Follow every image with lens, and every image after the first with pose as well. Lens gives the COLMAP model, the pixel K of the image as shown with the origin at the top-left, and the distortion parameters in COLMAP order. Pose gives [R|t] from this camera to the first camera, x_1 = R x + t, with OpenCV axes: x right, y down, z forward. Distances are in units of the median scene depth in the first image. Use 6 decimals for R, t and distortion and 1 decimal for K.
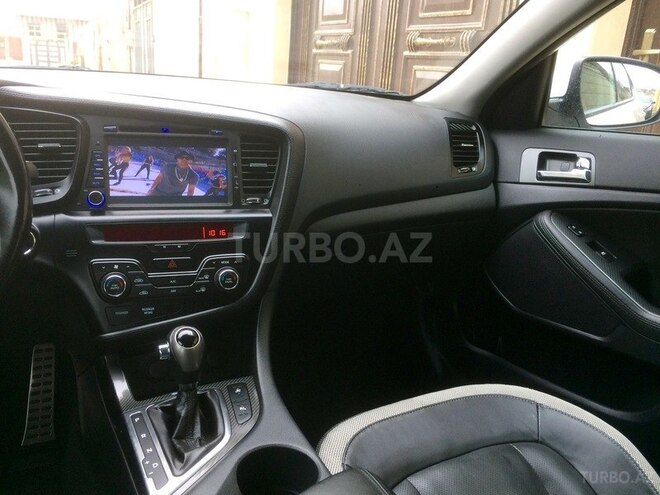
lens RADIAL K [[563.9, 0, 330.0], [0, 563.9, 247.5], [0, 0, 1]] dist [0.057857, -0.003413]
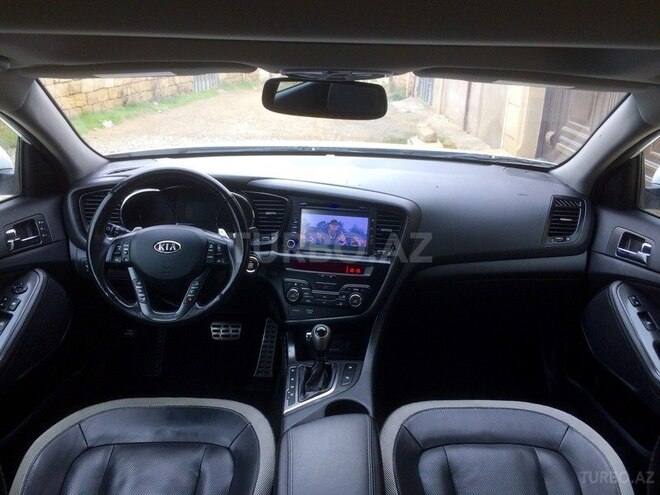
lens RADIAL K [[563.9, 0, 330.0], [0, 563.9, 247.5], [0, 0, 1]] dist [0.057857, -0.003413]
pose [[0.892041, 0.111549, -0.437972, 0.455552], [-0.104658, 0.993706, 0.039929, -0.154161], [0.439669, 0.010219, 0.898102, -0.510020]]
